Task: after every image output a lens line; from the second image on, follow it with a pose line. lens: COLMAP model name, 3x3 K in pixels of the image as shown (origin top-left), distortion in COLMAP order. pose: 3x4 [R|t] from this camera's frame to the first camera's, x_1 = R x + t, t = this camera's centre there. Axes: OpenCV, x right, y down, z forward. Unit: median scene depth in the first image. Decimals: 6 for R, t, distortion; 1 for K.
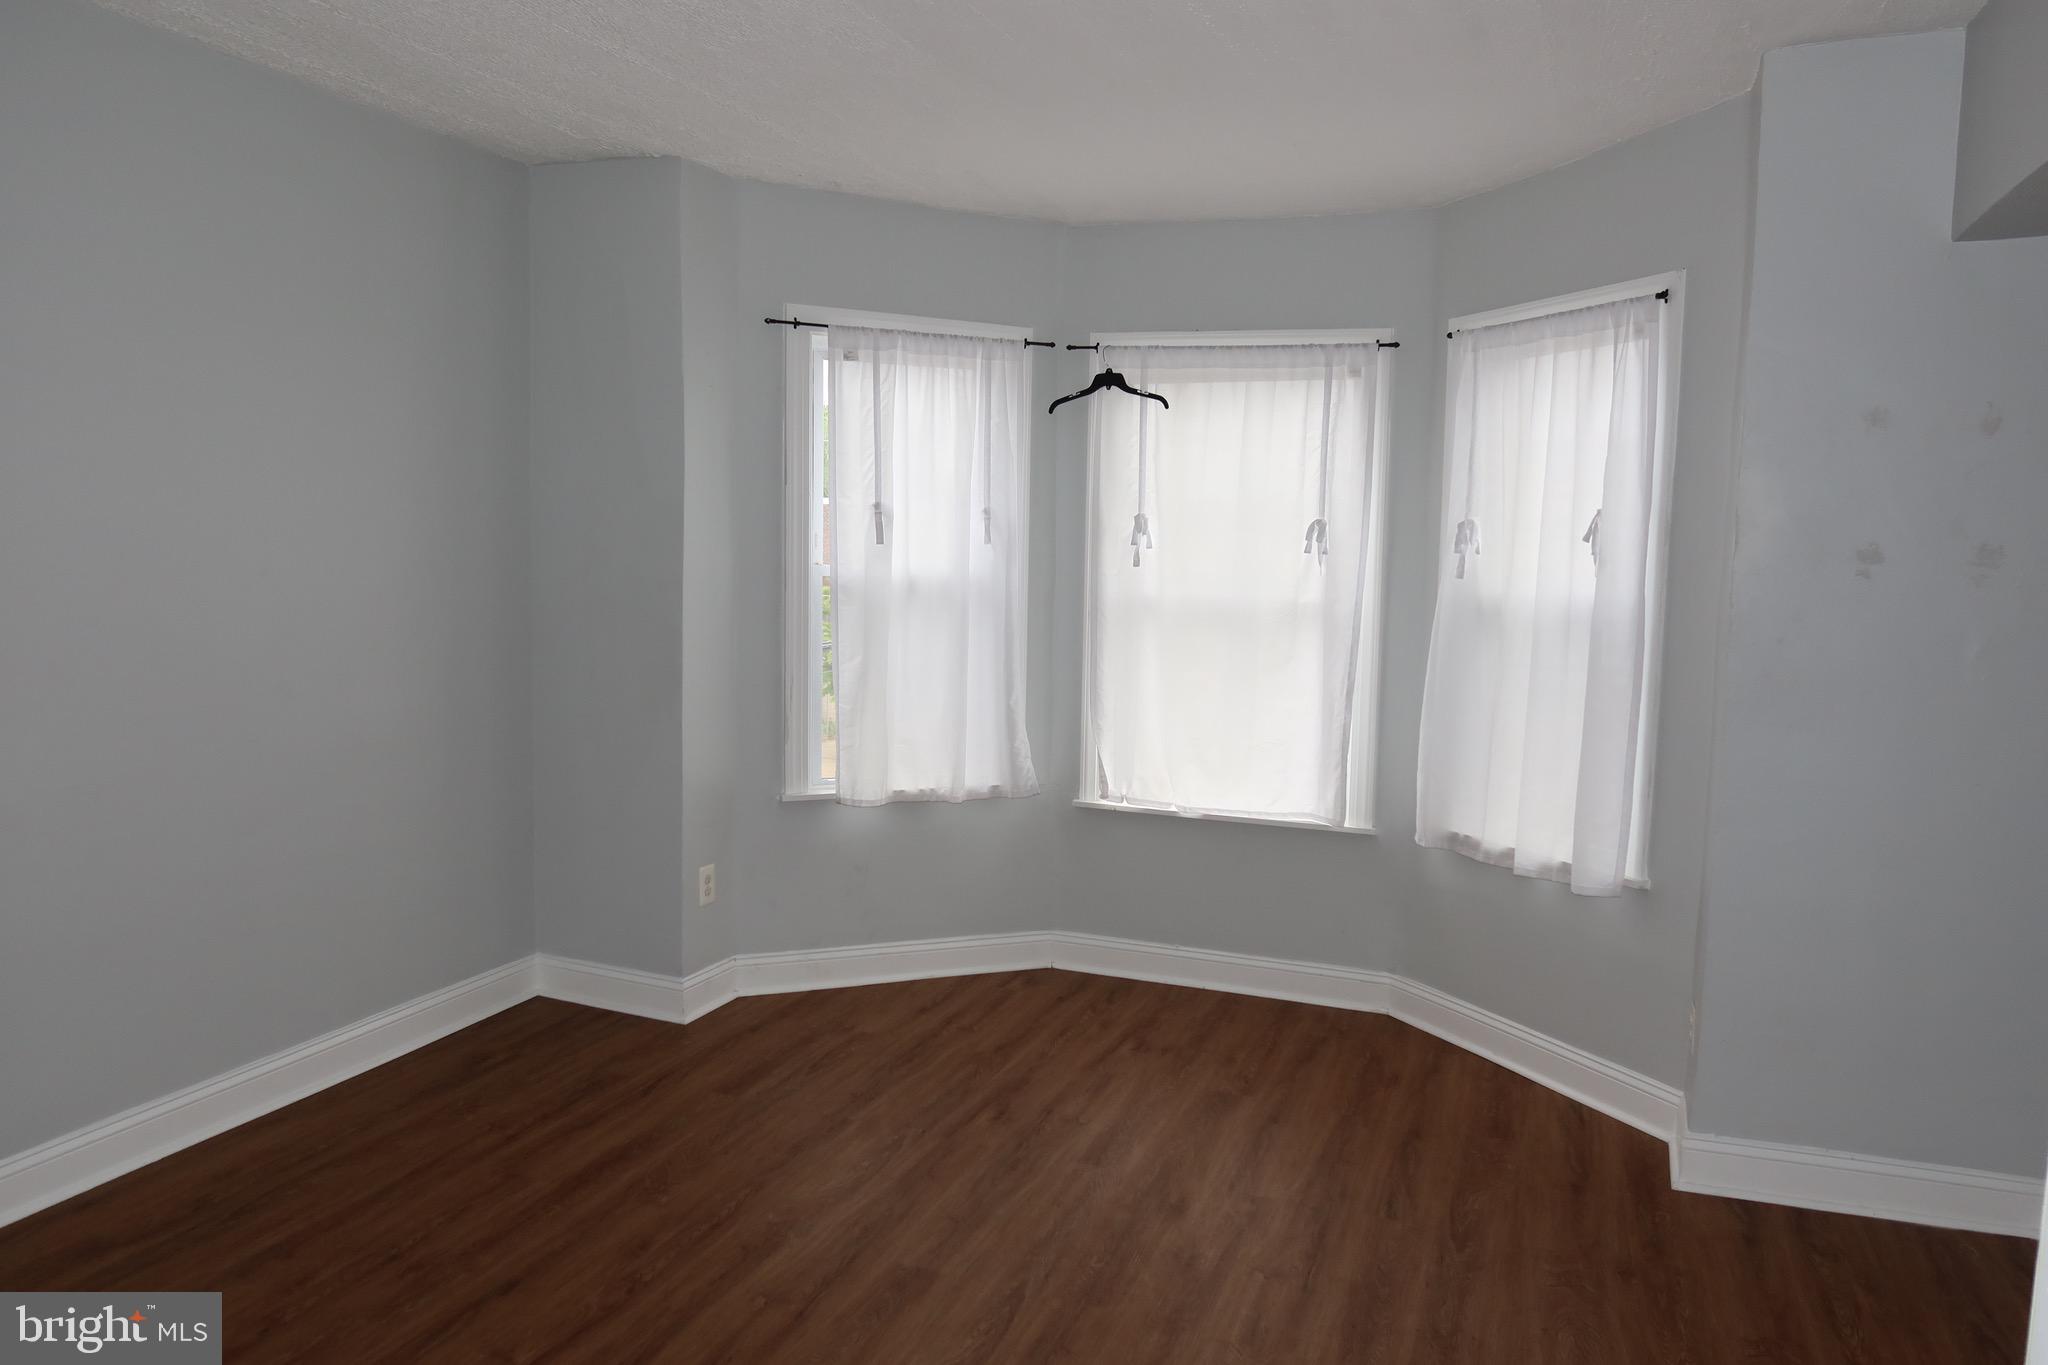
lens RADIAL K [[1413.8, 0, 1028.5], [0, 1413.8, 683.9], [0, 0, 1]] dist [-0.002869, 0.010647]
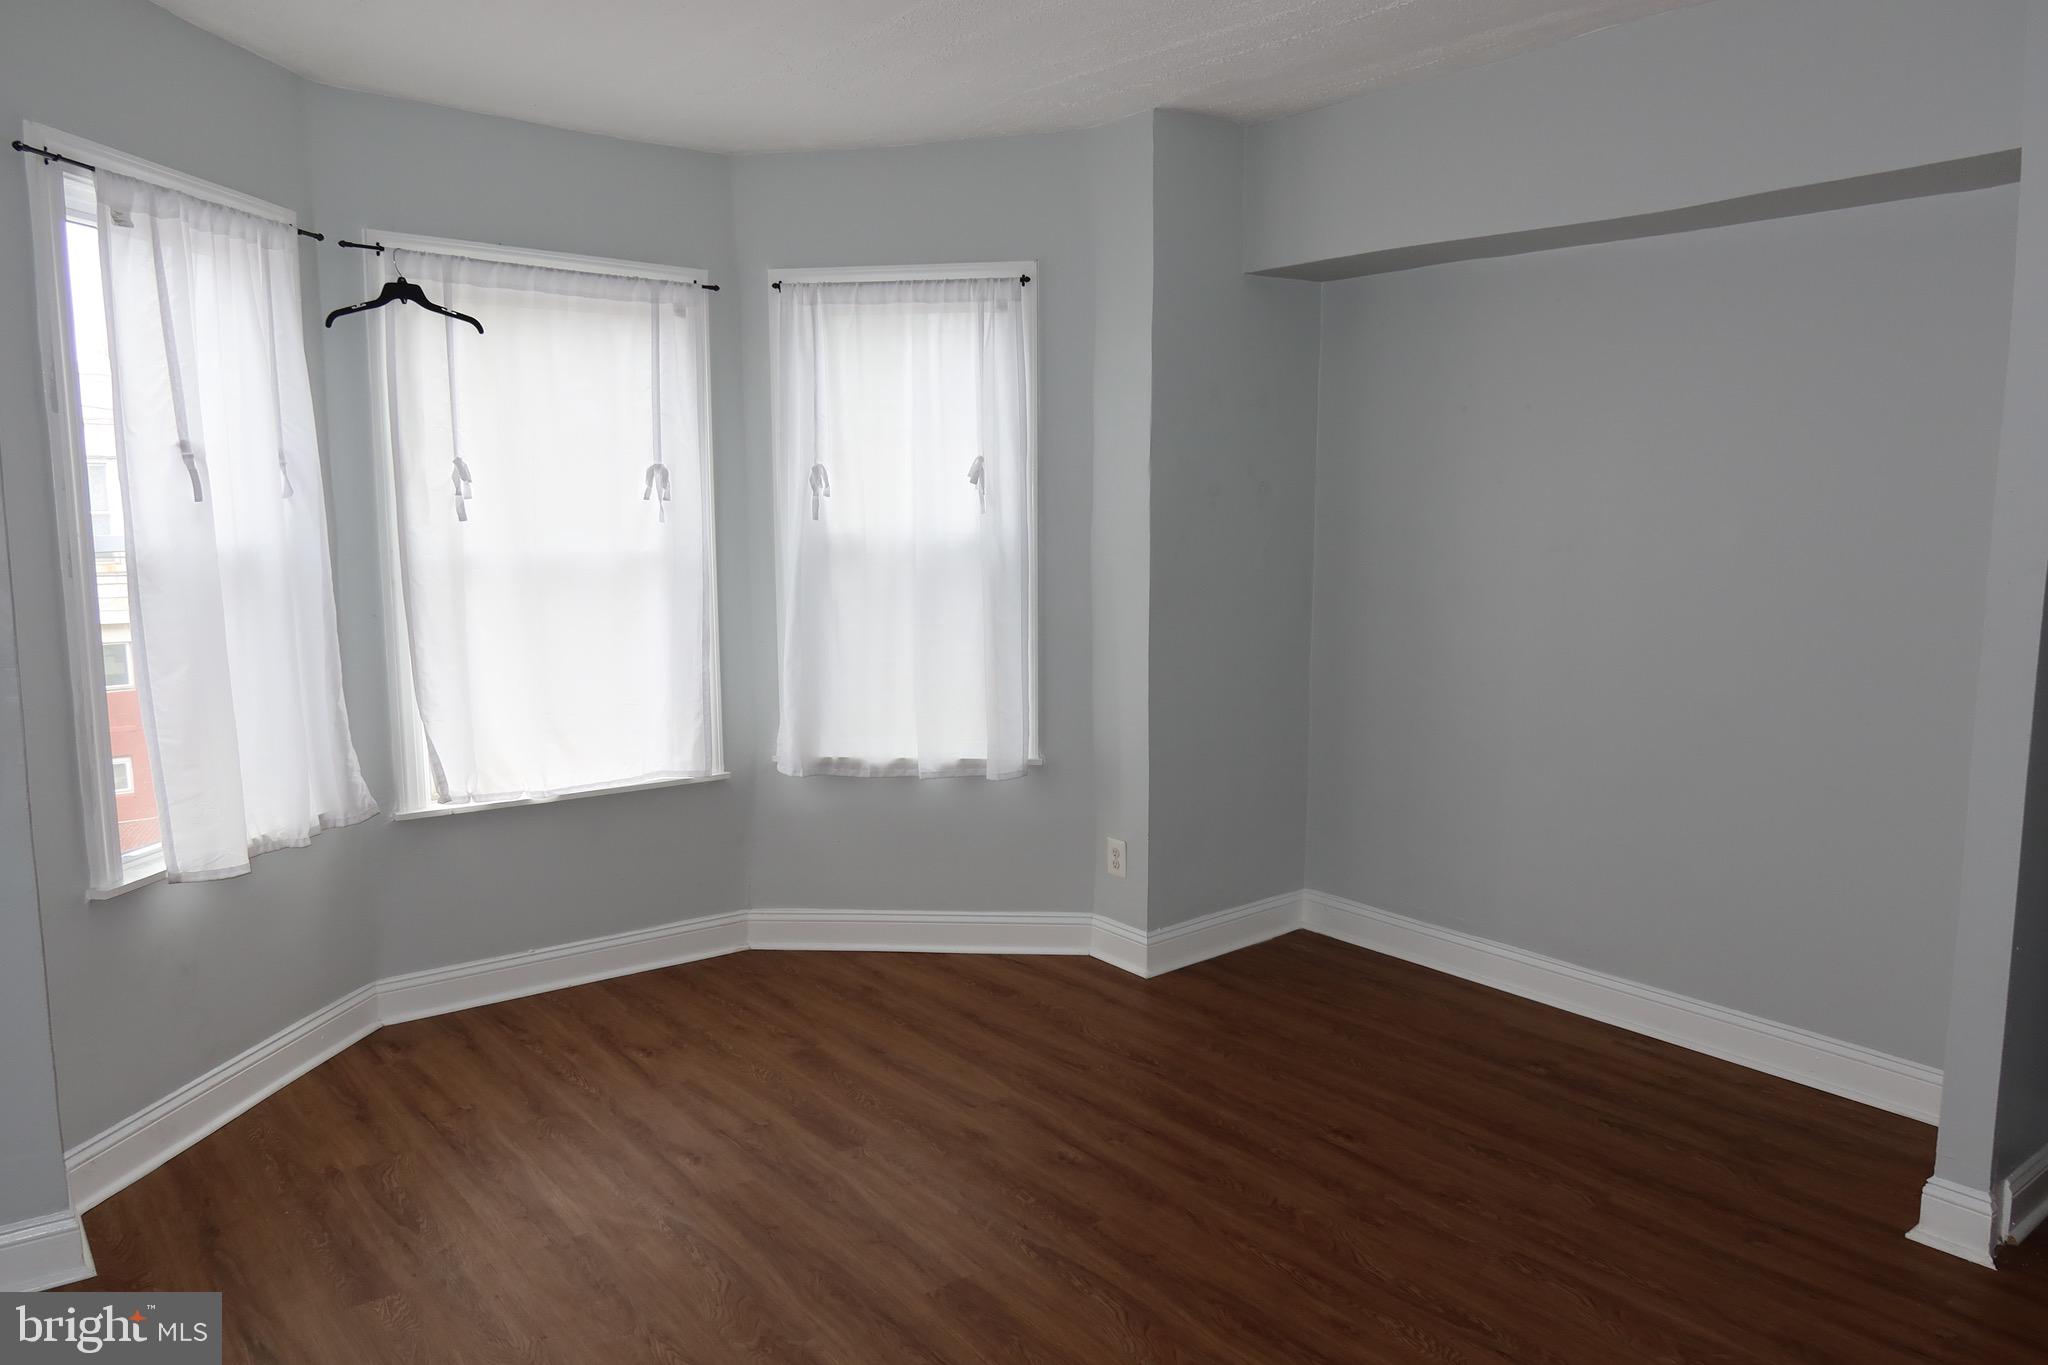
lens RADIAL K [[1413.8, 0, 1028.5], [0, 1413.8, 681.1], [0, 0, 1]] dist [-0.002869, 0.010647]
pose [[0.521808, -0.131701, 0.842835, -0.488366], [0.096744, 0.990773, 0.094923, -0.037430], [-0.847559, 0.032007, 0.529735, 0.285504]]
